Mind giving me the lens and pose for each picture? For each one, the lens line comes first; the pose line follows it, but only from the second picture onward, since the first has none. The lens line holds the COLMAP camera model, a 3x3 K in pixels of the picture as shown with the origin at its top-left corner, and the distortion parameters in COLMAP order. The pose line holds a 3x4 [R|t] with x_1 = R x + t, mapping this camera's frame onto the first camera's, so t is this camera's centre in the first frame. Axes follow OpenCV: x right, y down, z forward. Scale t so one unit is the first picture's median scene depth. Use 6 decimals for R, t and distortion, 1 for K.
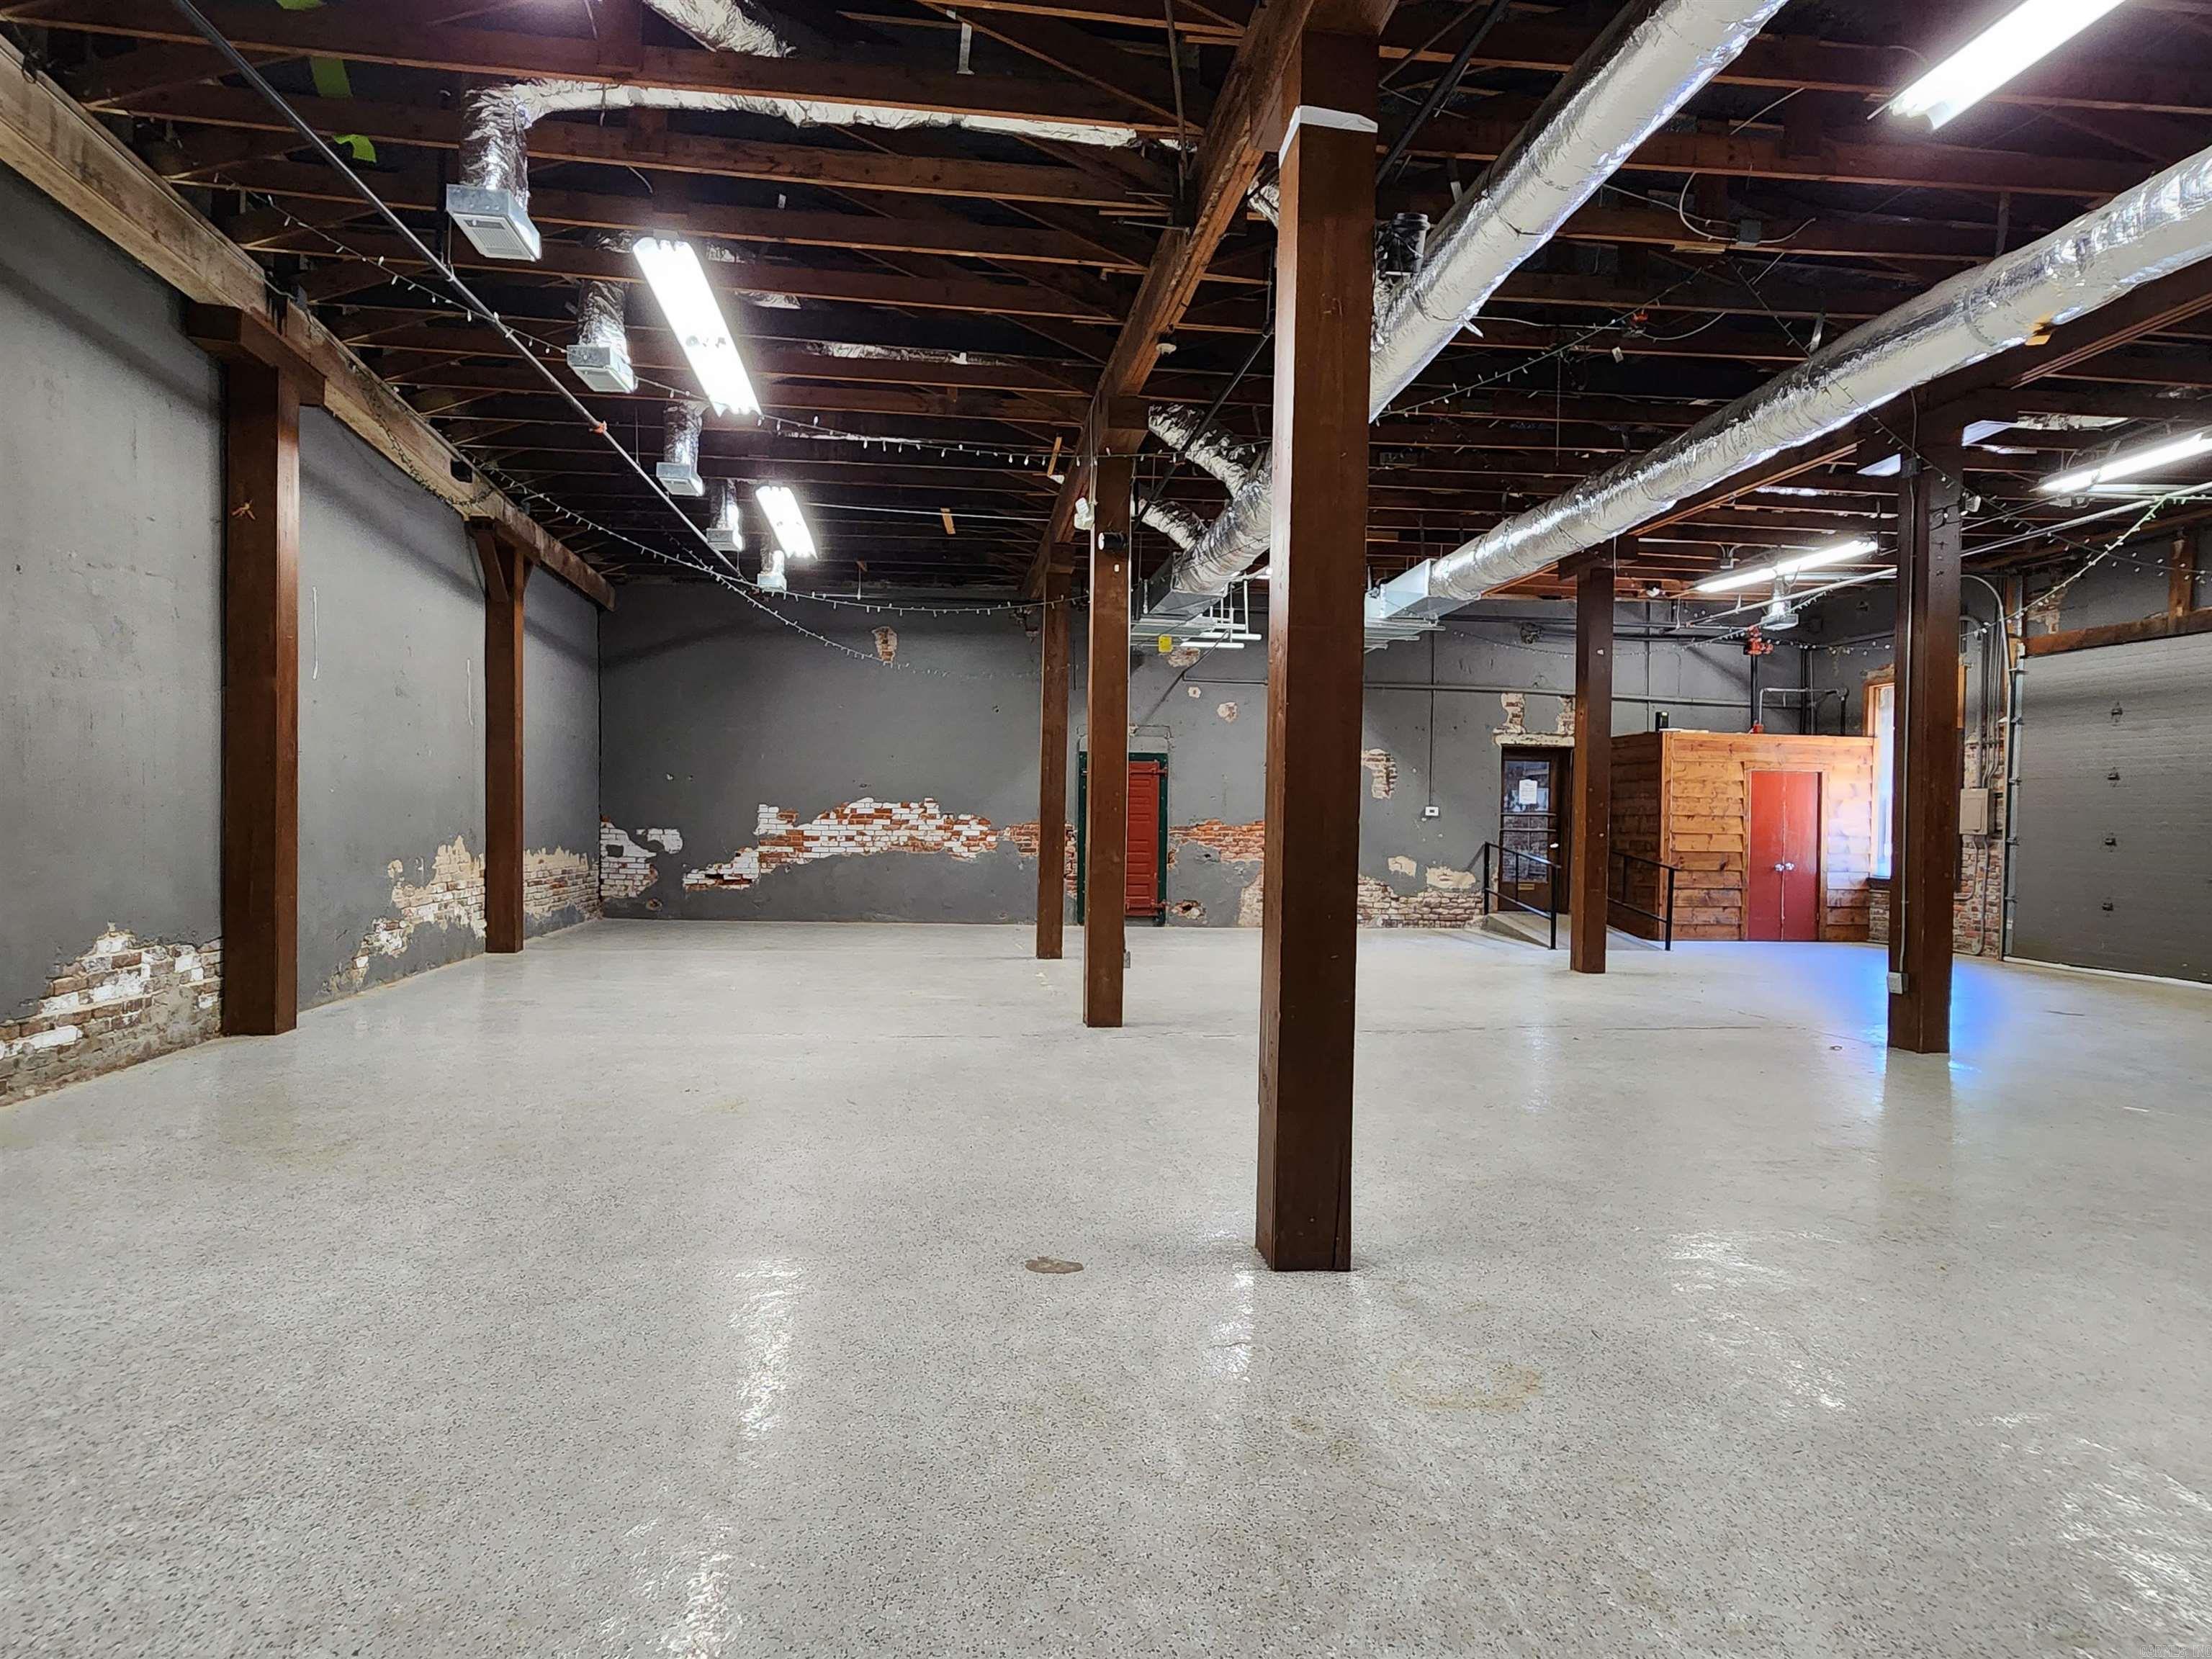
lens RADIAL K [[1192.9, 0, 1106.0], [0, 1192.9, 840.0], [0, 0, 1]] dist [0.000519, -0.000141]
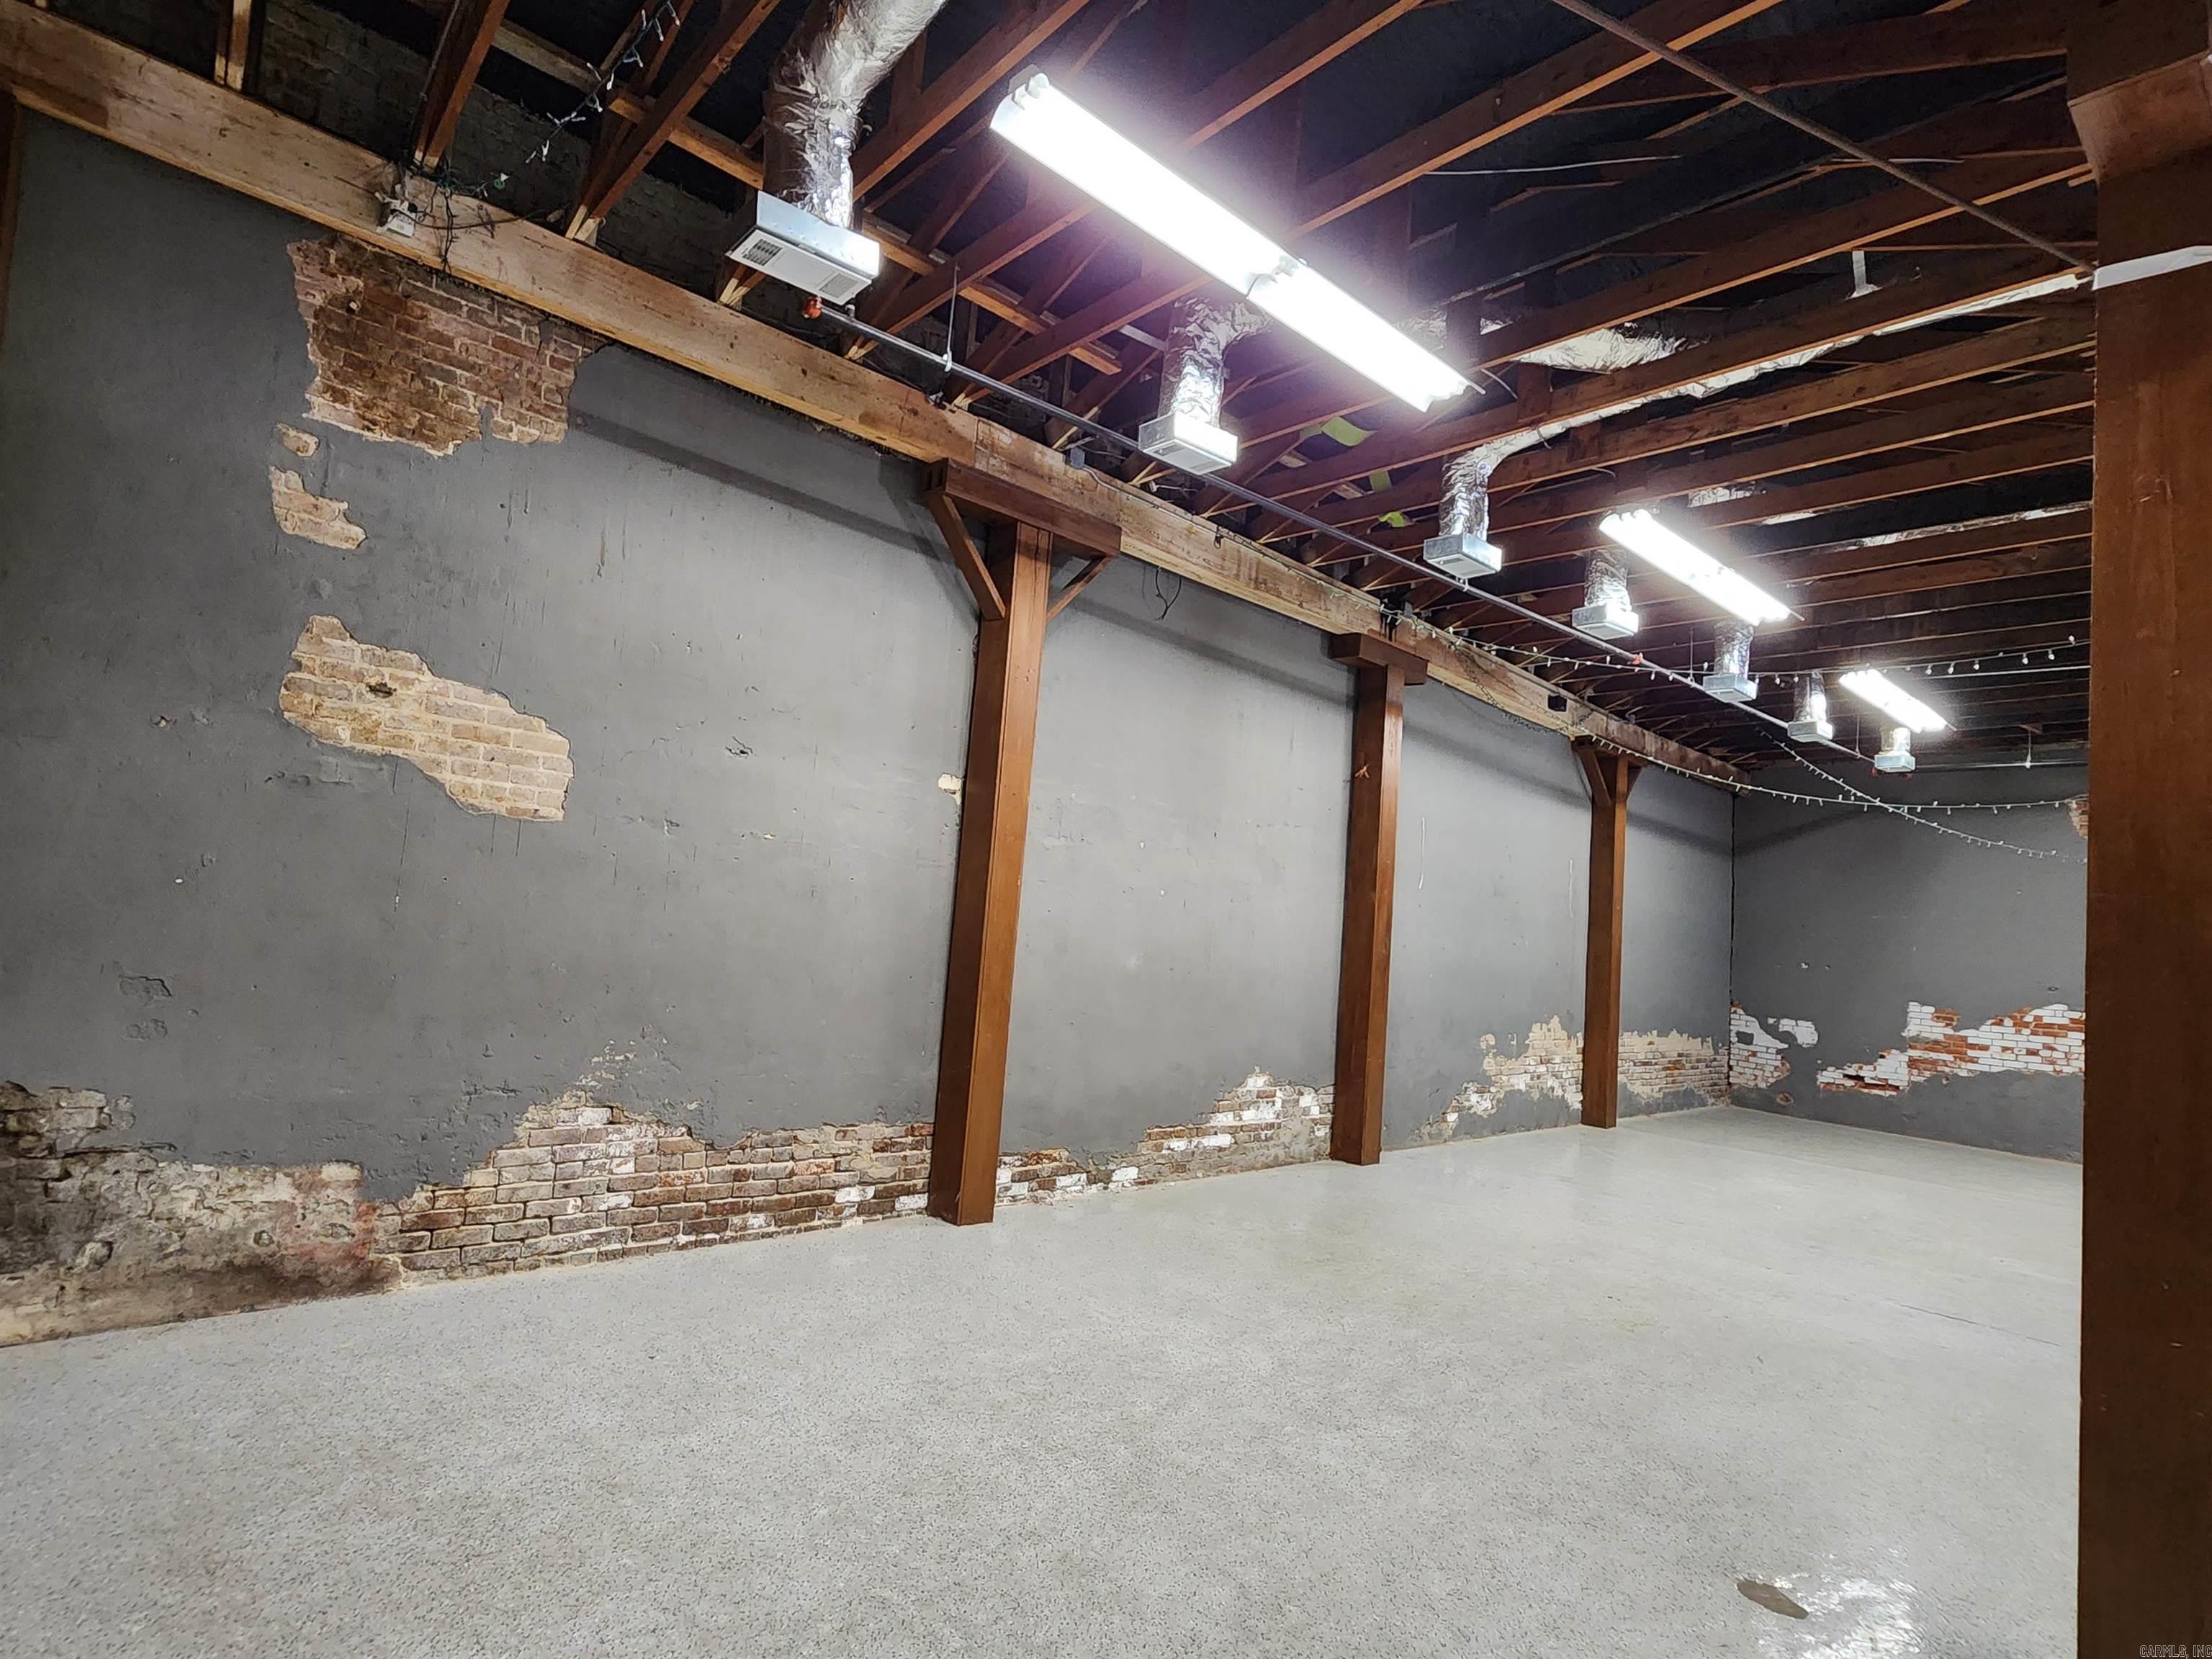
lens RADIAL K [[1192.9, 0, 1111.8], [0, 1192.9, 829.7], [0, 0, 1]] dist [0.000519, -0.000141]
pose [[0.560082, -0.040559, -0.827444, 0.190748], [-0.074738, 0.992254, -0.099226, -0.040162], [0.825059, 0.117417, 0.552712, 0.008557]]
